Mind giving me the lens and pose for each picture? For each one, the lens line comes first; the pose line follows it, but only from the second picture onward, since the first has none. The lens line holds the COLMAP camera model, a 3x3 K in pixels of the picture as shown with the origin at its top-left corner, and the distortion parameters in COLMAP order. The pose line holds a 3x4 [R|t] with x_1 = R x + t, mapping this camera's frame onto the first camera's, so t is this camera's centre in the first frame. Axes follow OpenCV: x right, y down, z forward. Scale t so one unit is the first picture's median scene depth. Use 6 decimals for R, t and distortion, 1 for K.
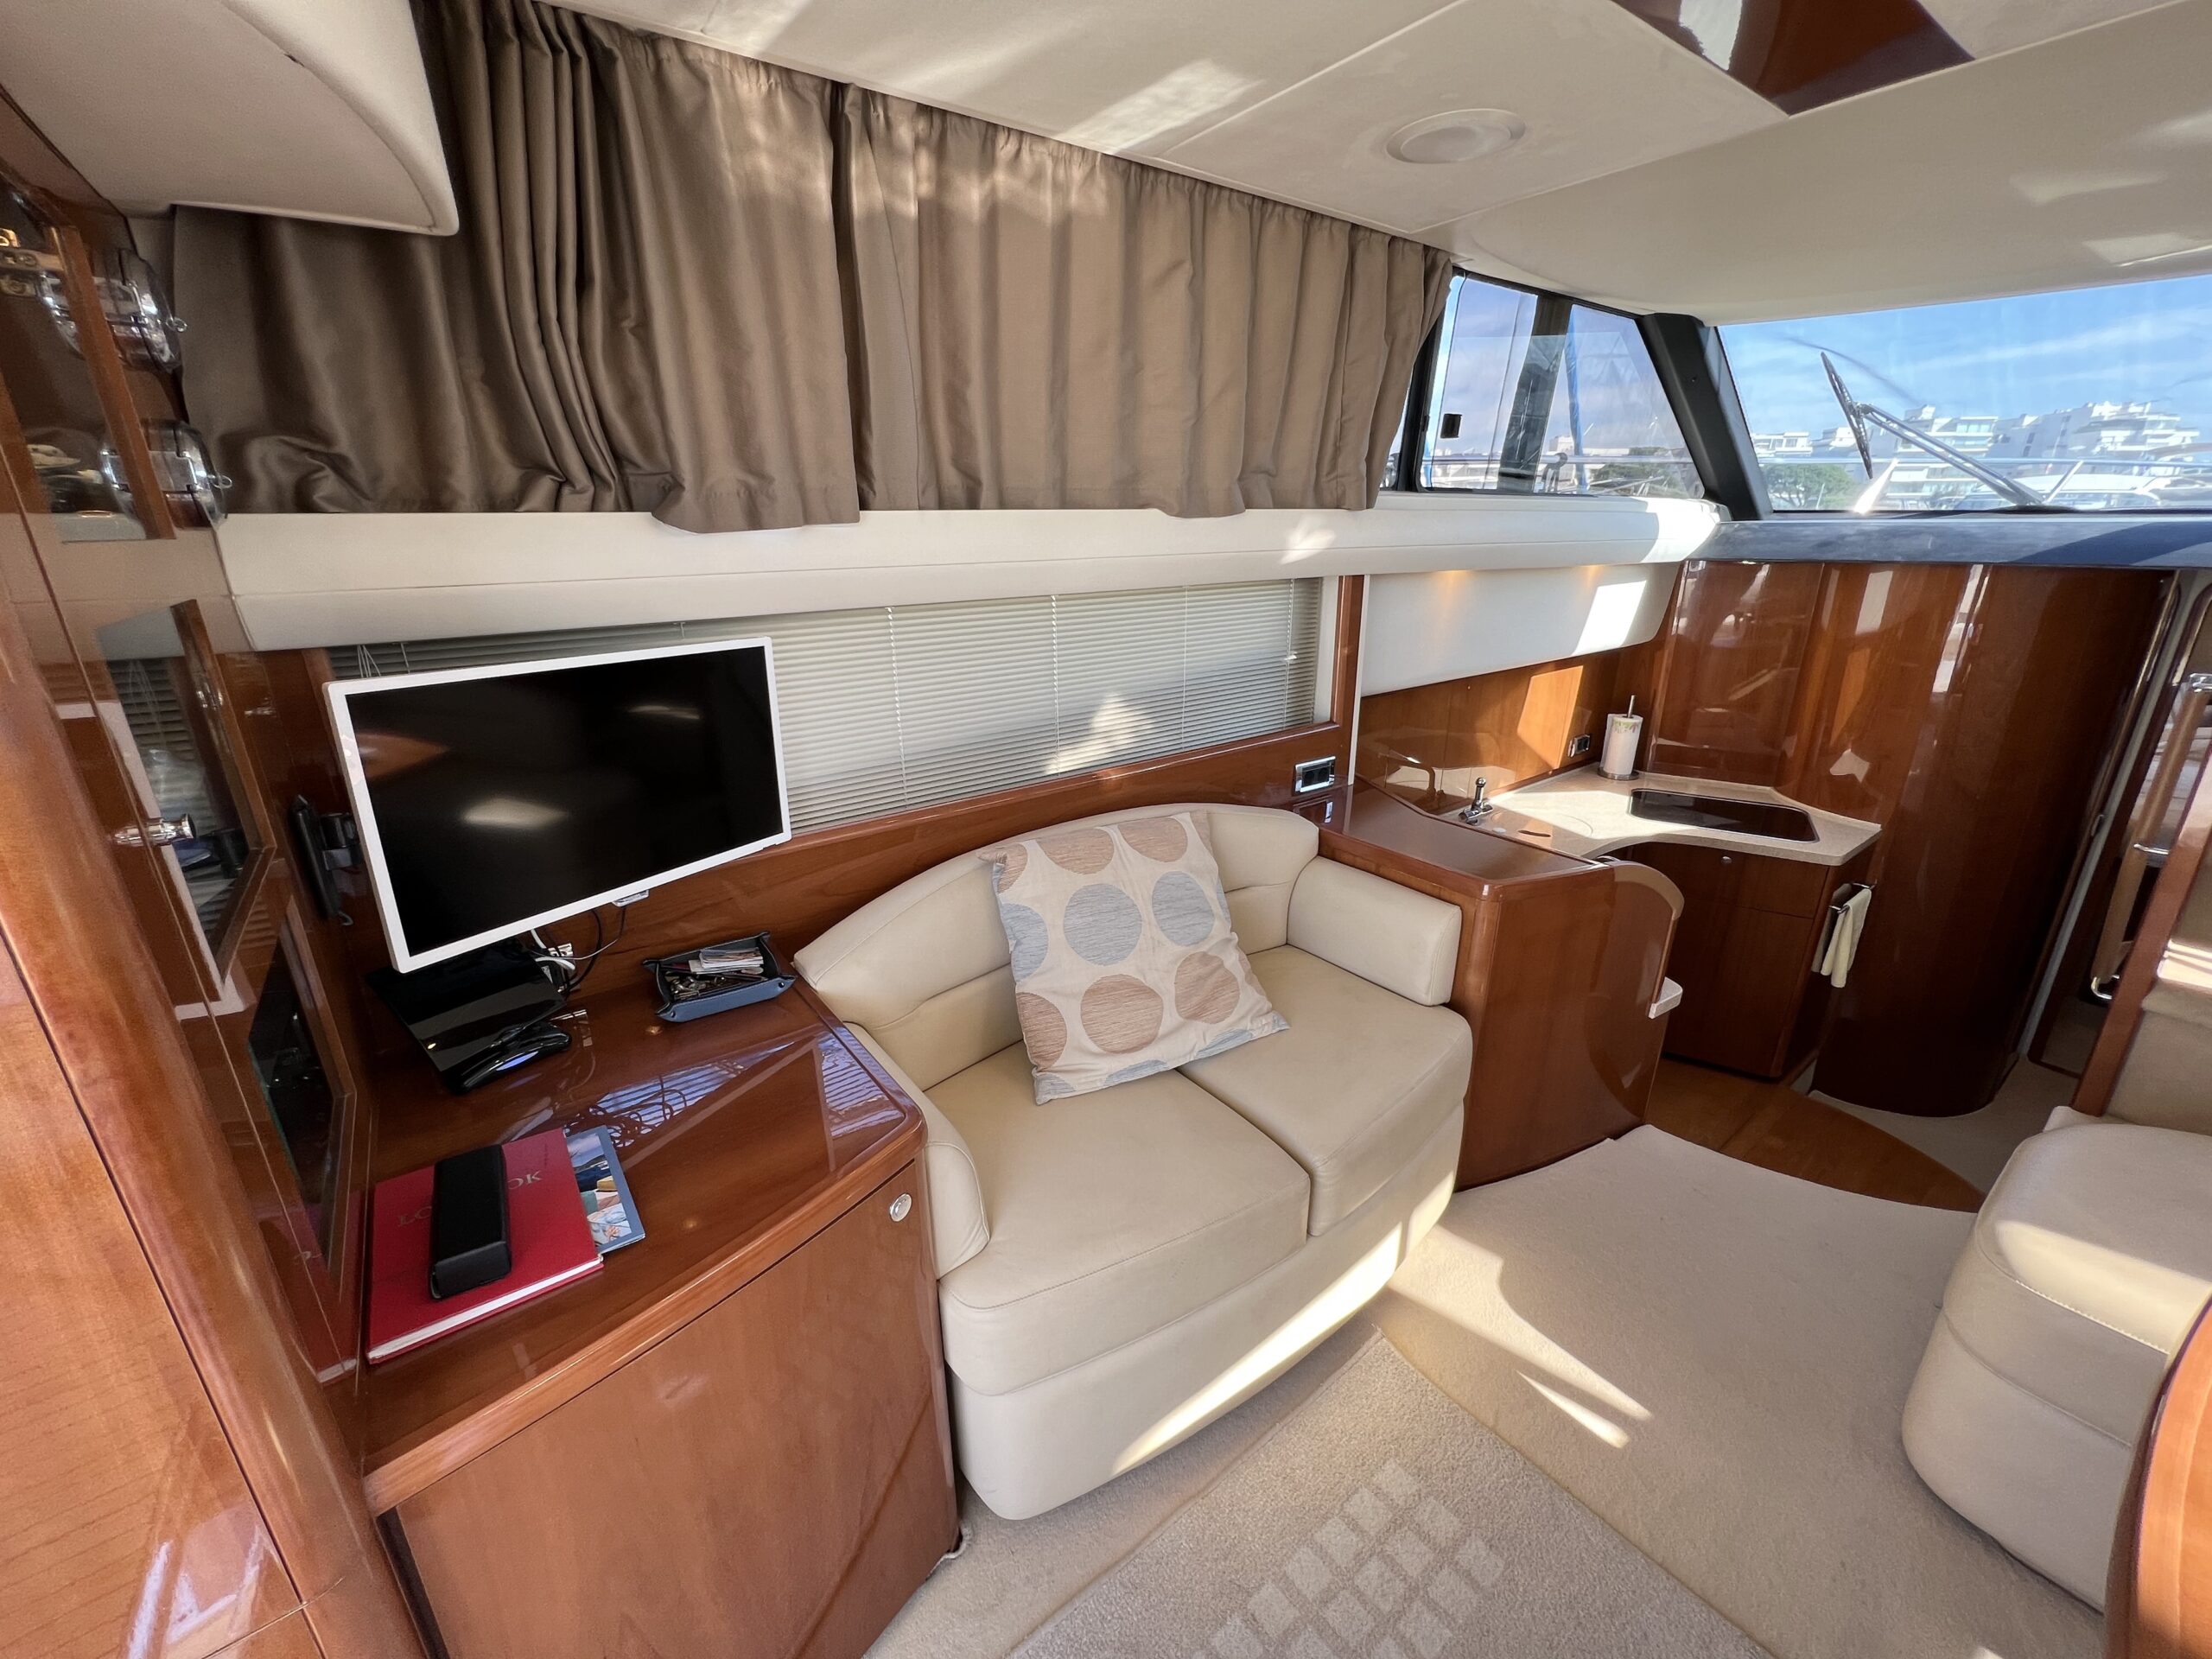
lens RADIAL K [[886.3, 0, 1101.3], [0, 886.3, 826.0], [0, 0, 1]] dist [-0.006596, 0.001837]
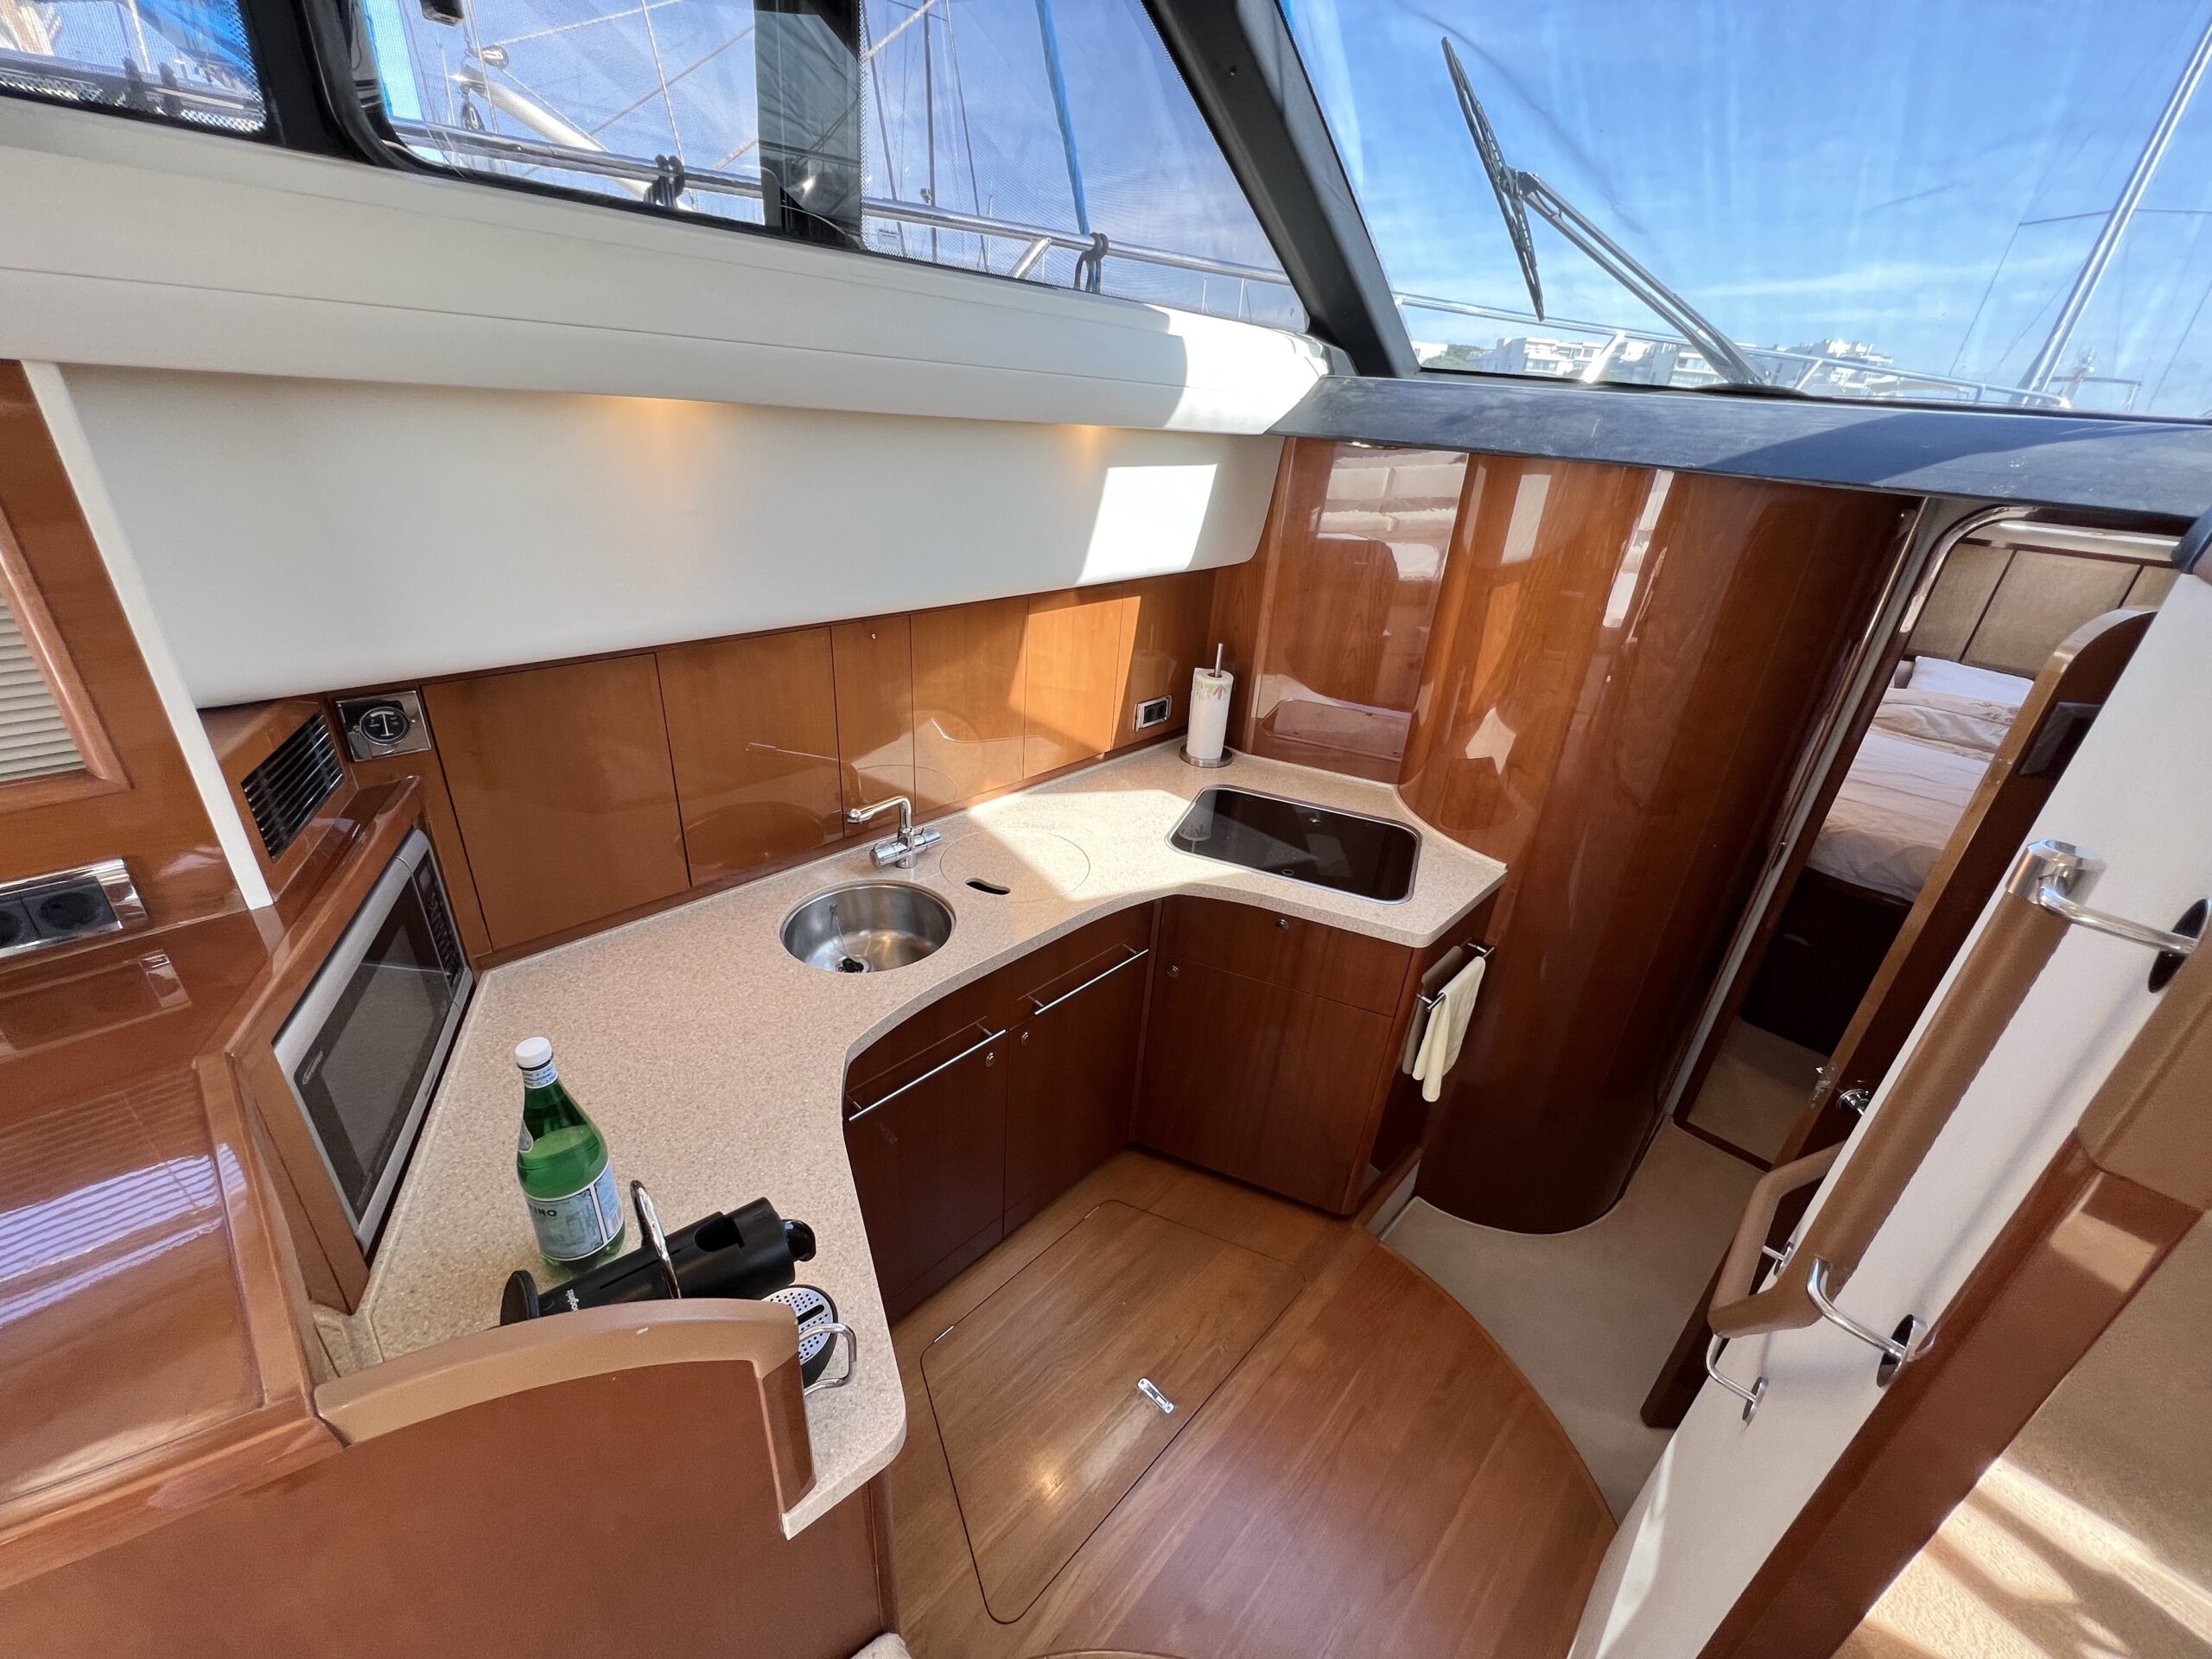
lens RADIAL K [[886.3, 0, 1100.9], [0, 886.3, 826.5], [0, 0, 1]] dist [-0.006596, 0.001837]
pose [[0.982318, -0.007914, 0.187055, 0.505870], [-0.016841, 0.991321, 0.130378, -0.125977], [-0.186463, -0.131223, 0.973659, 0.450428]]
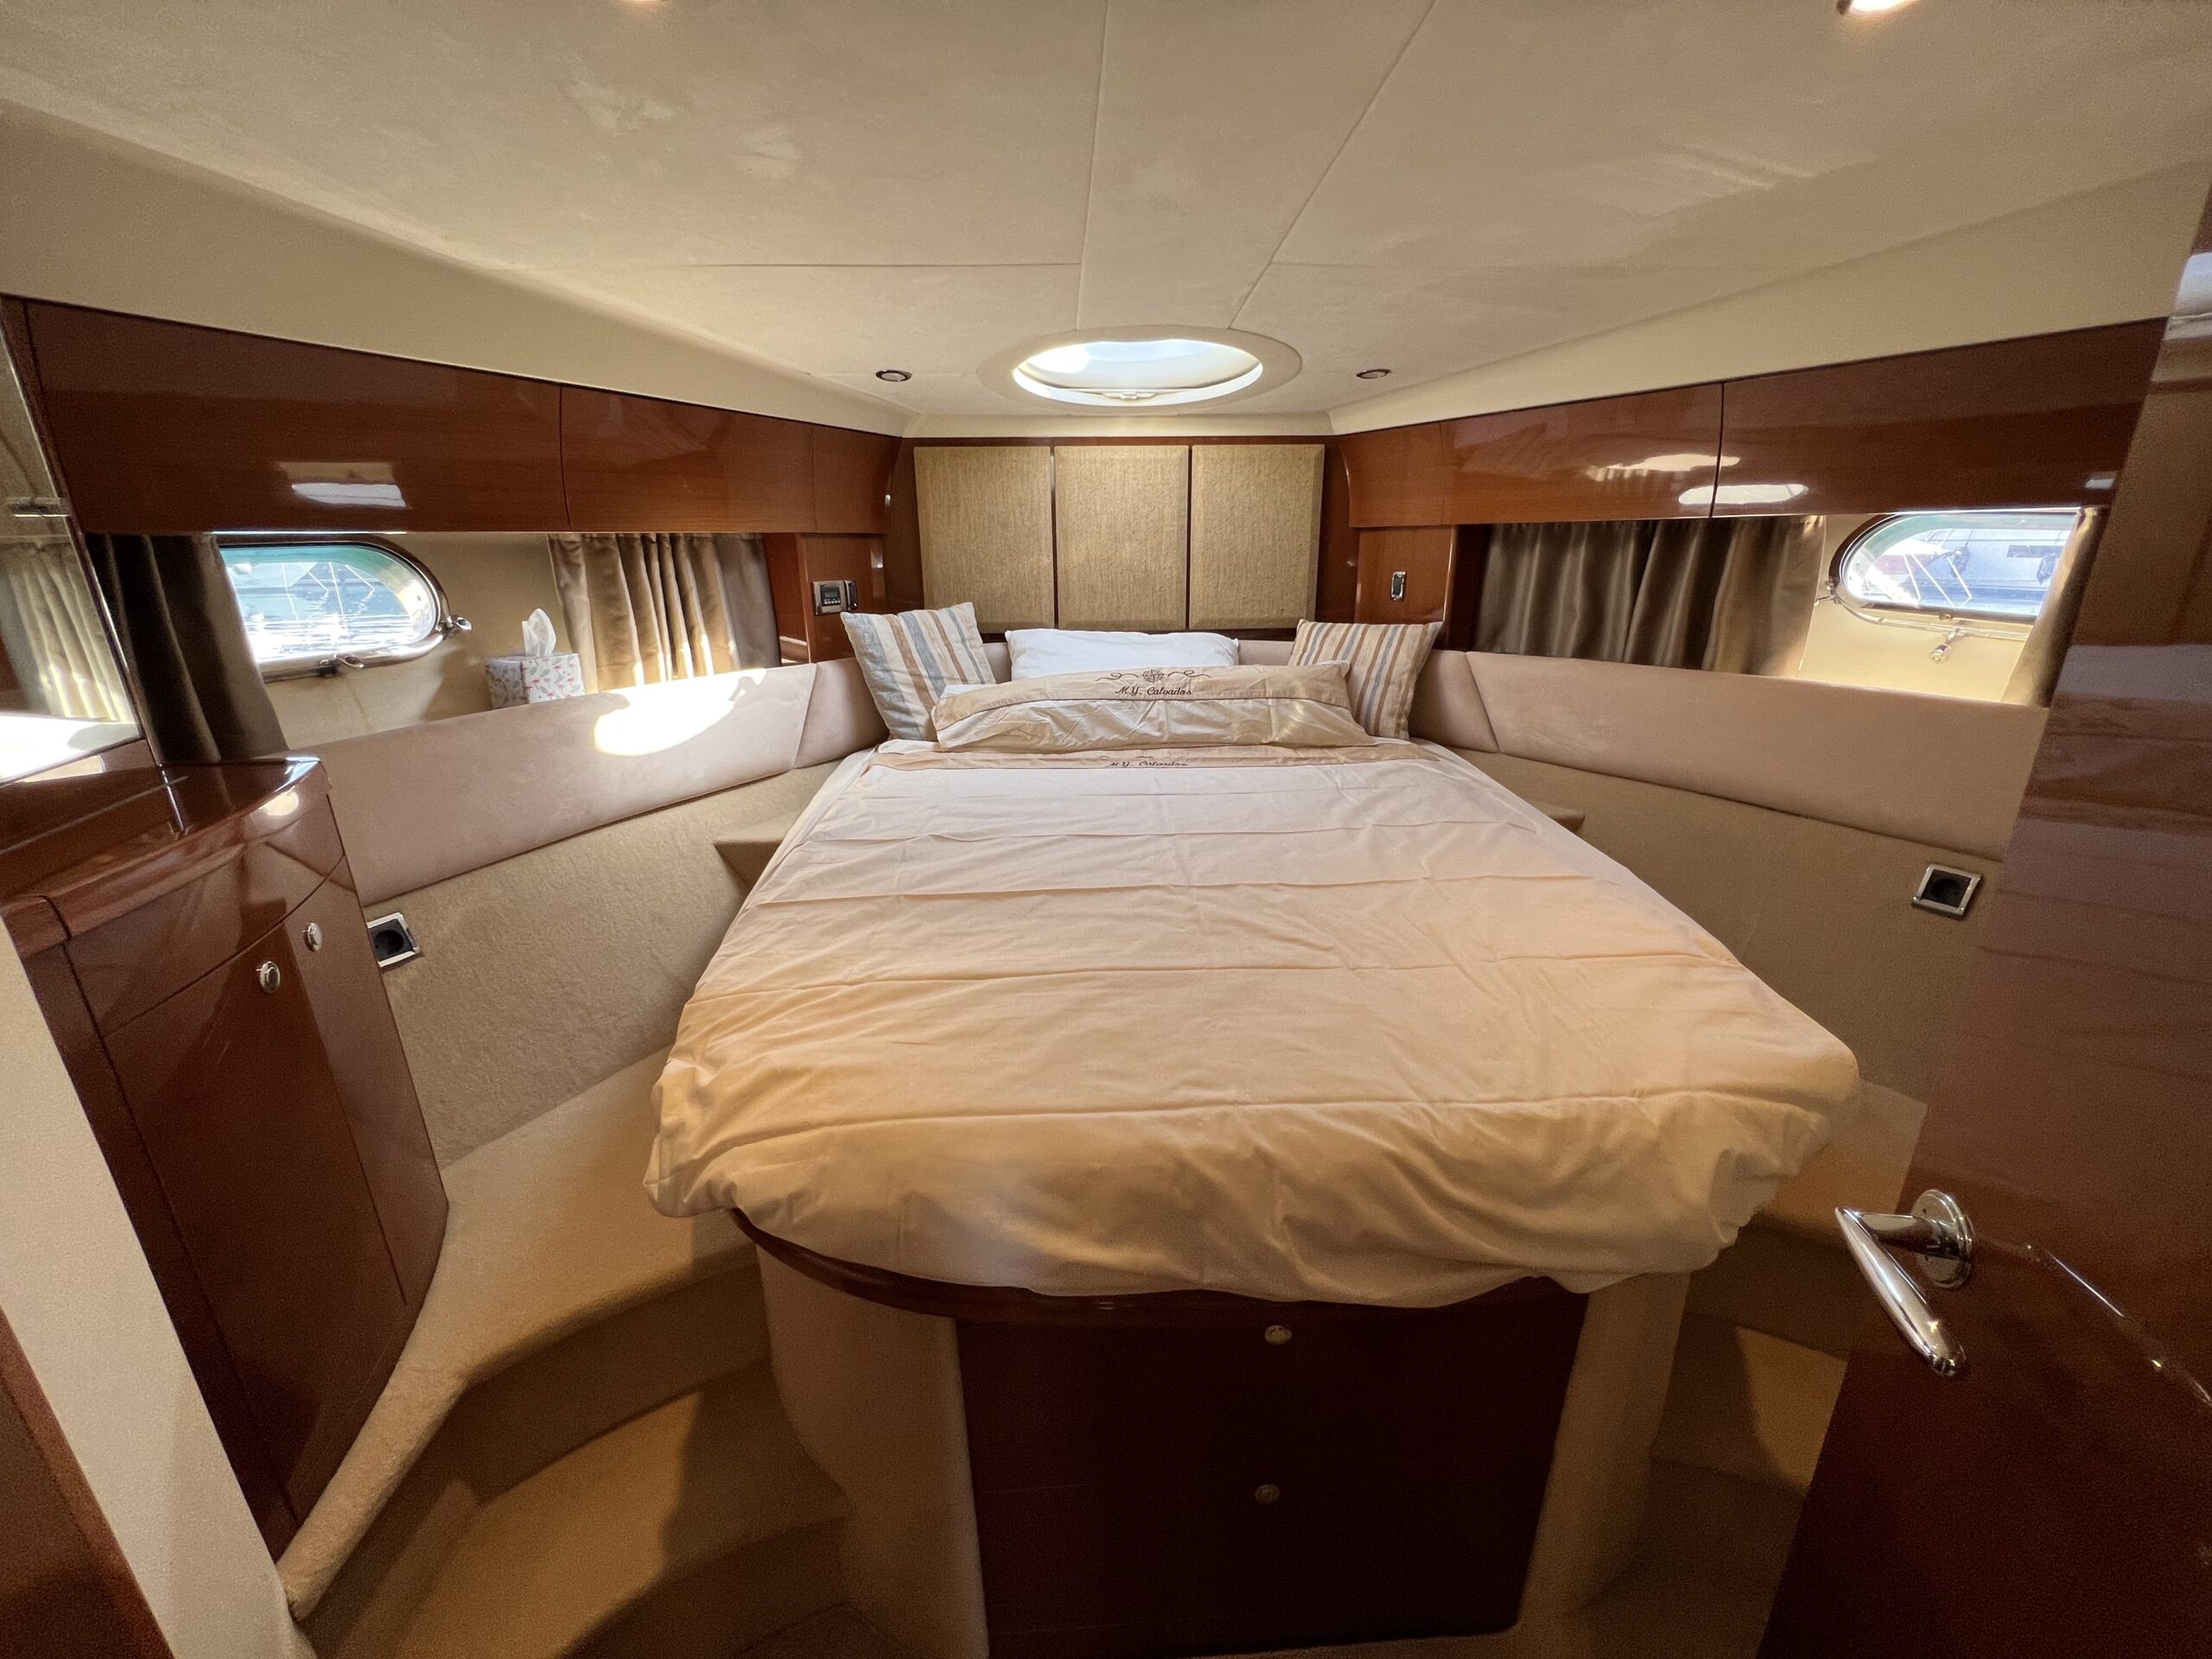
lens RADIAL K [[886.3, 0, 1098.8], [0, 886.3, 825.1], [0, 0, 1]] dist [-0.006596, 0.001837]
pose [[0.531080, -0.246488, 0.810677, 1.382033], [0.275572, 0.954985, 0.109837, -0.121040], [-0.801258, 0.165068, 0.575098, 1.097389]]
